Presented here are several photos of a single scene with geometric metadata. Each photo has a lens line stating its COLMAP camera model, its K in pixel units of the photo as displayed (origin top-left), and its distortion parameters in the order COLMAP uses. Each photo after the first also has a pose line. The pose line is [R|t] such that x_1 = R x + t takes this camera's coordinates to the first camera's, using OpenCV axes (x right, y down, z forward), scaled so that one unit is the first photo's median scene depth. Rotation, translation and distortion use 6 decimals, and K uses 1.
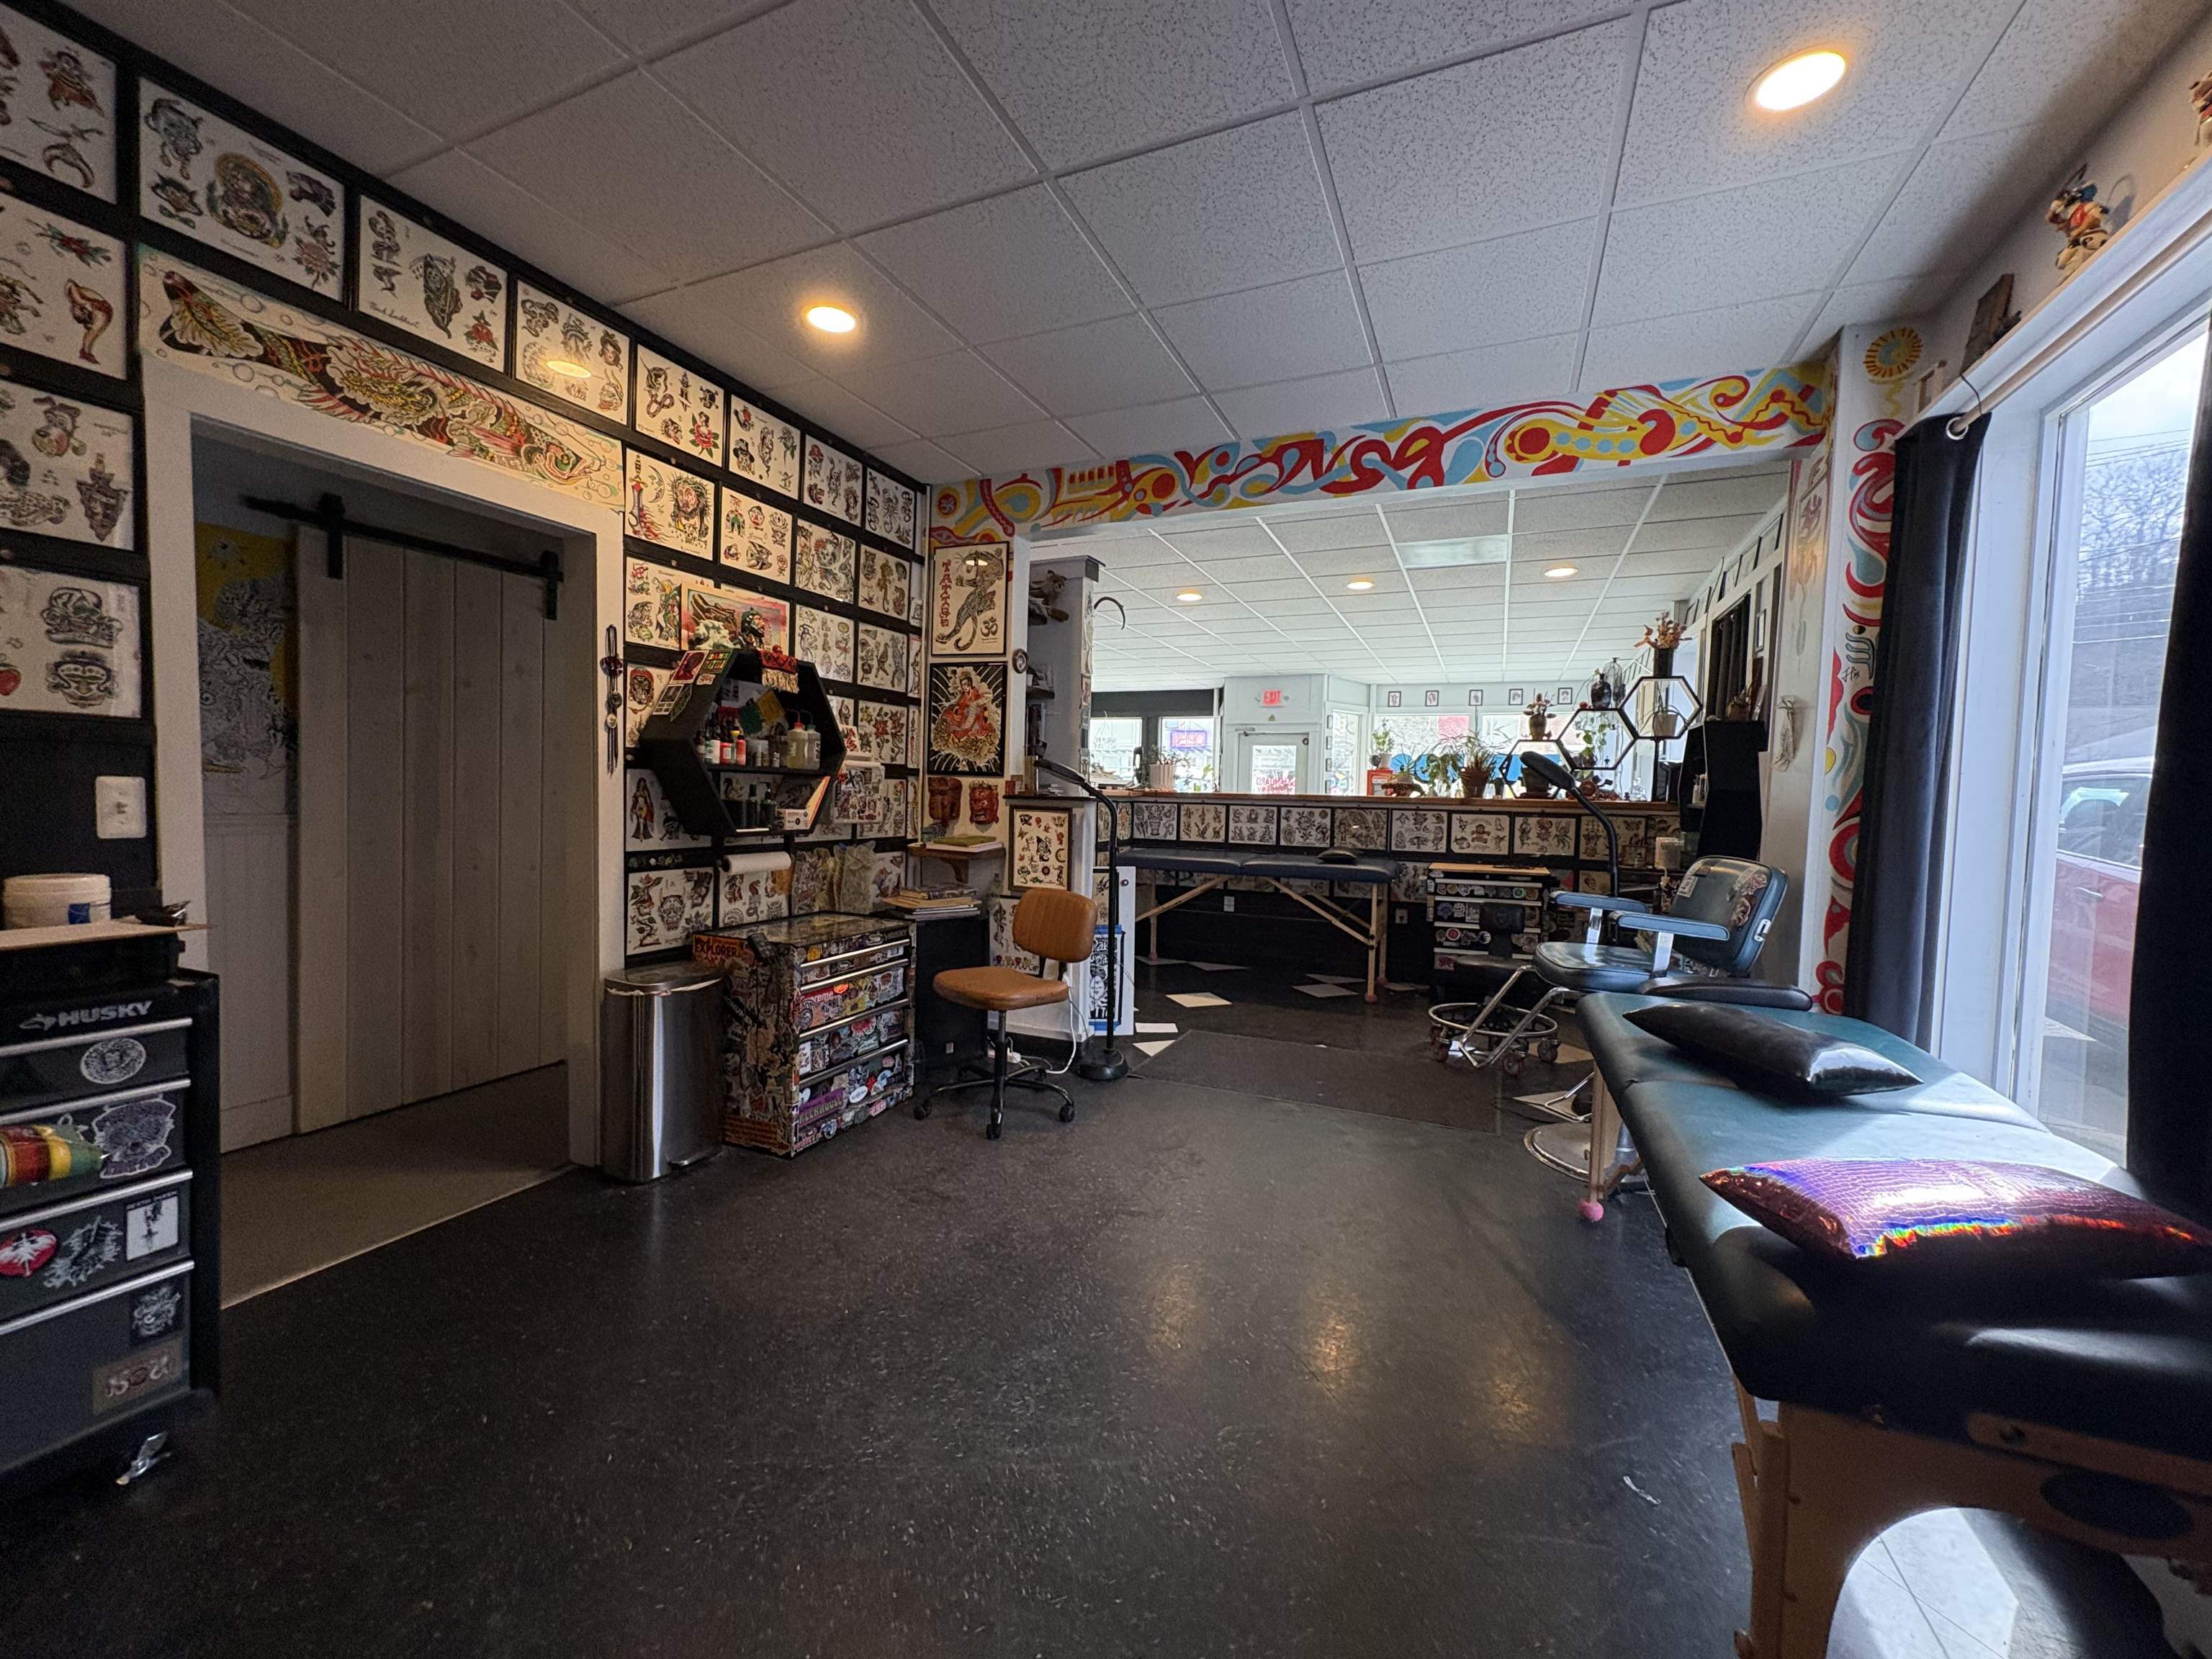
lens RADIAL K [[883.2, 0, 1105.1], [0, 883.2, 826.4], [0, 0, 1]] dist [-0.001103, 0.000521]
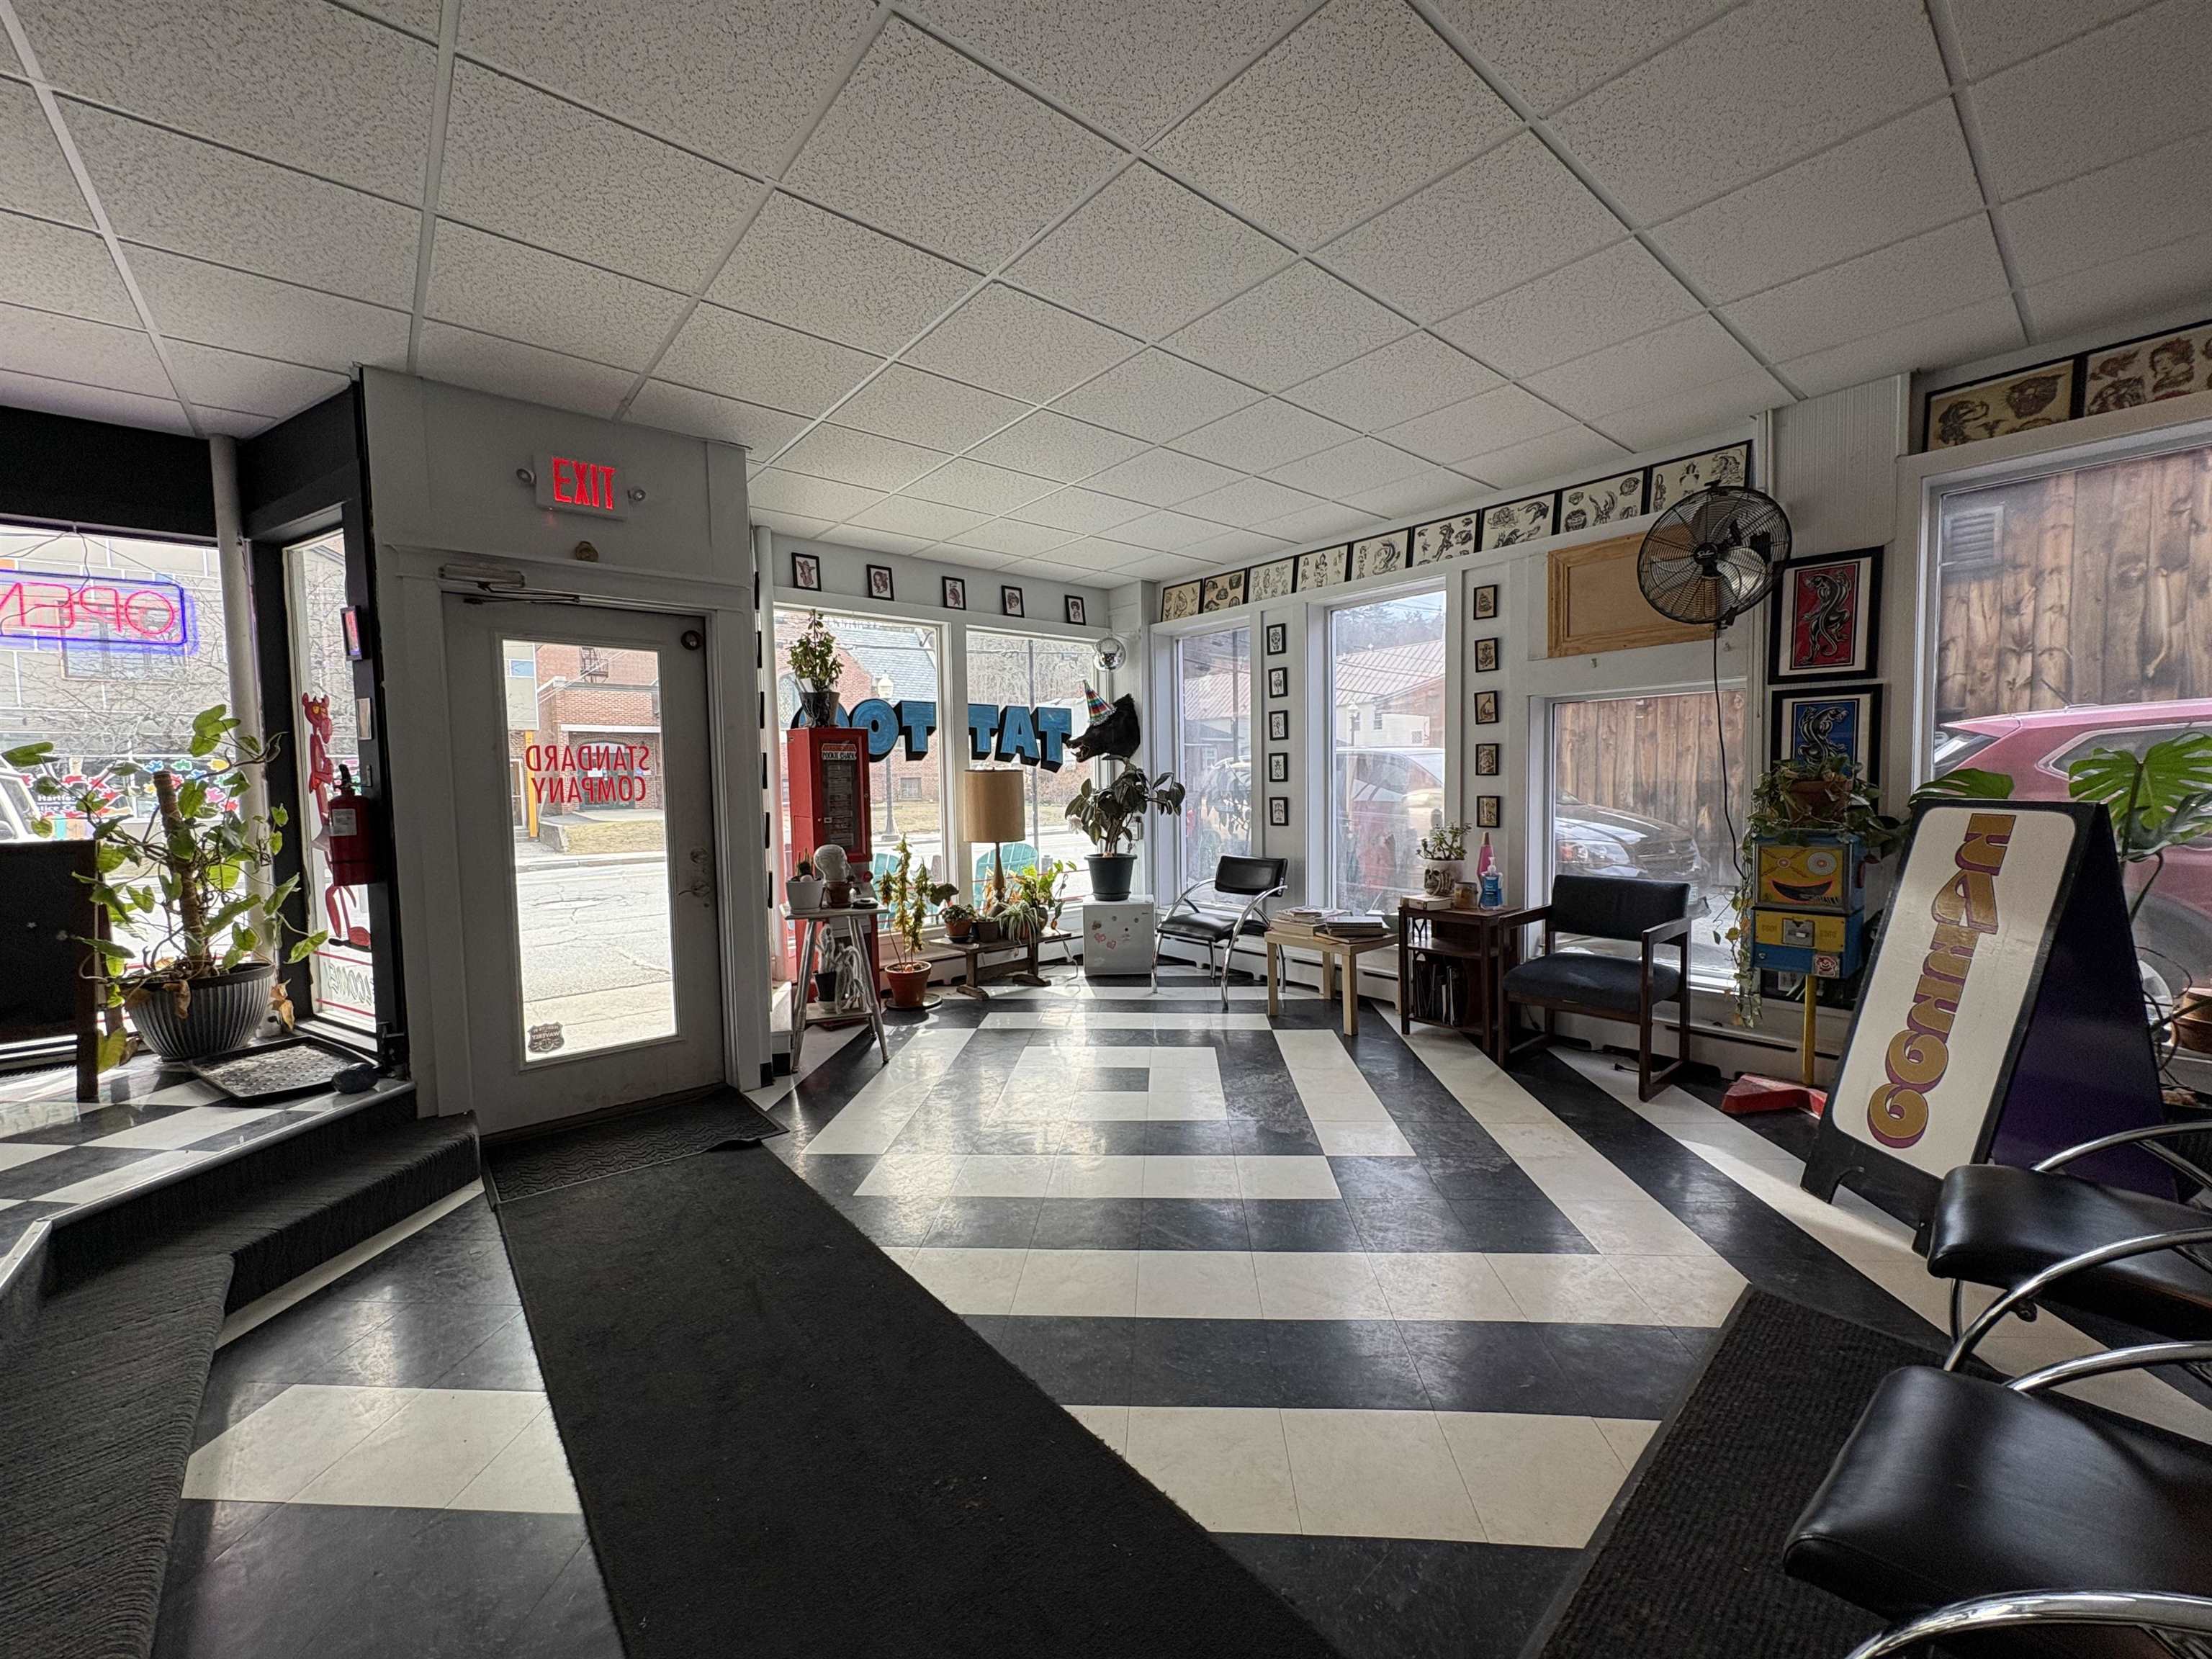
lens RADIAL K [[883.2, 0, 1115.5], [0, 883.2, 832.3], [0, 0, 1]] dist [-0.001103, 0.000521]
pose [[0.438946, -0.080185, 0.894928, -0.022626], [0.066092, 0.996193, 0.056841, -0.051503], [-0.896079, 0.034198, 0.442575, 1.178605]]
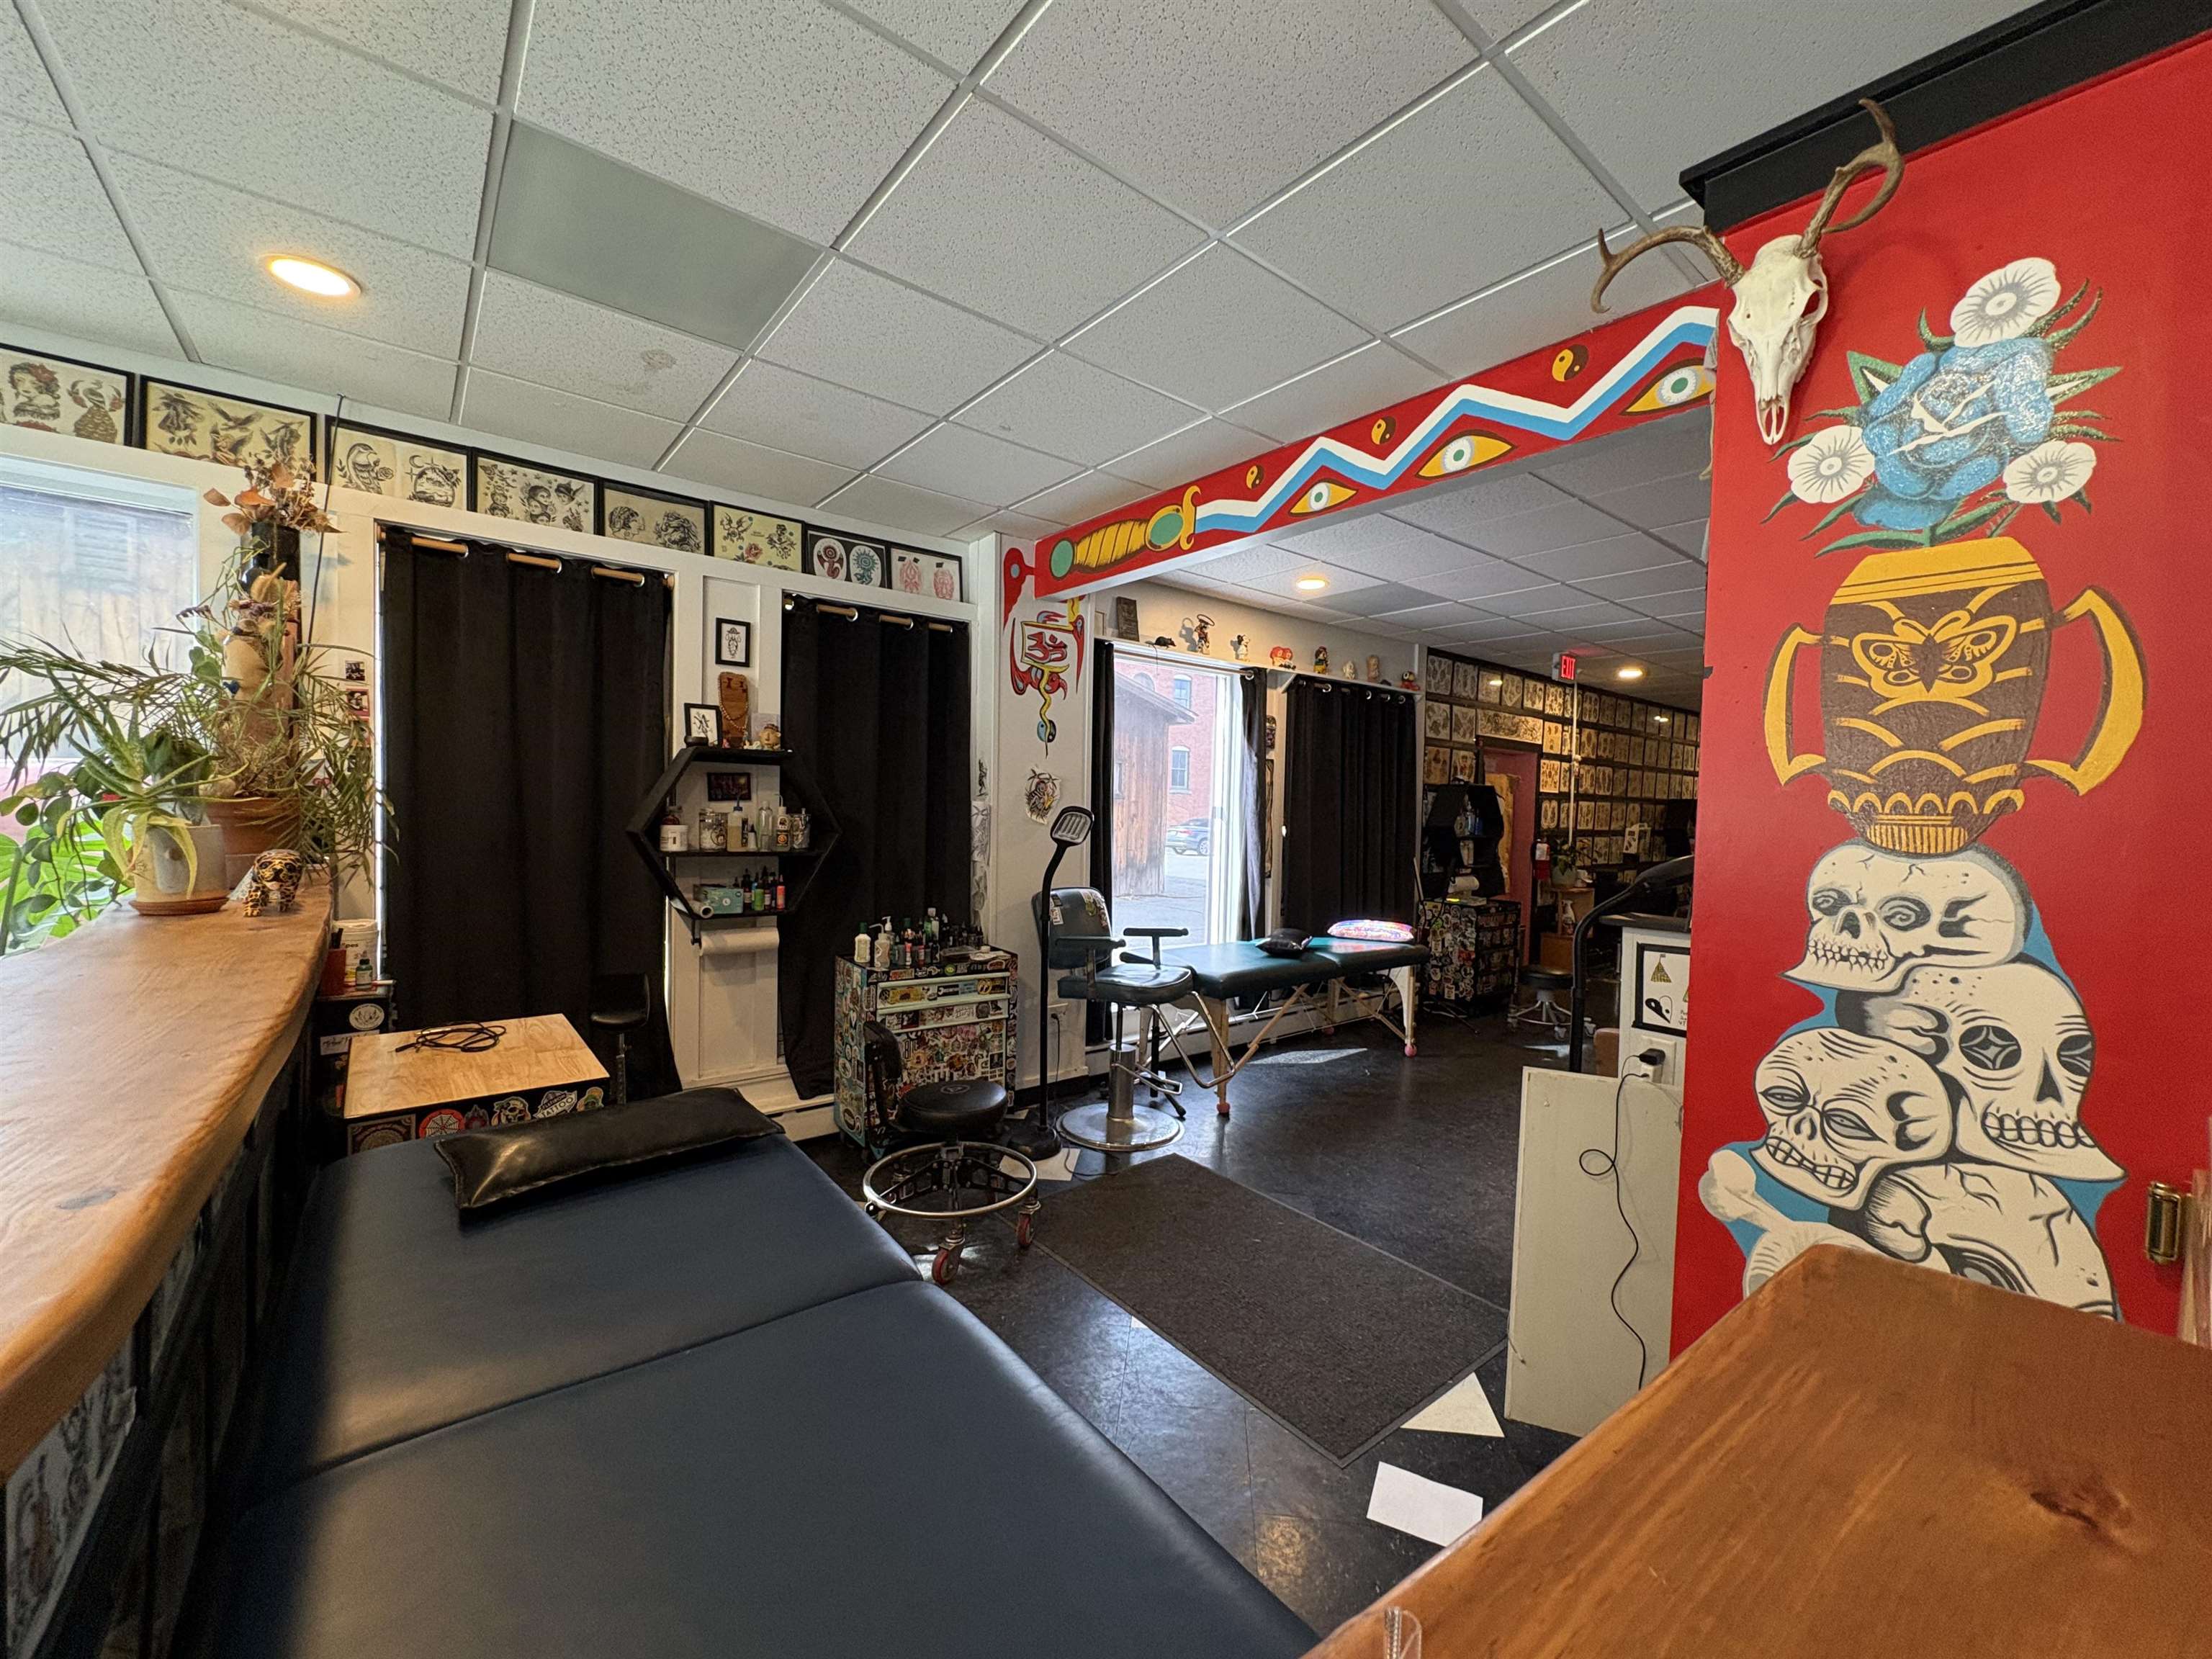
lens RADIAL K [[883.2, 0, 1103.5], [0, 883.2, 832.8], [0, 0, 1]] dist [-0.001103, 0.000521]
pose [[-0.886958, -0.058446, 0.458137, 0.021790], [-0.025119, 0.996597, 0.078509, -0.074192], [-0.461166, 0.058126, -0.885408, 1.033378]]
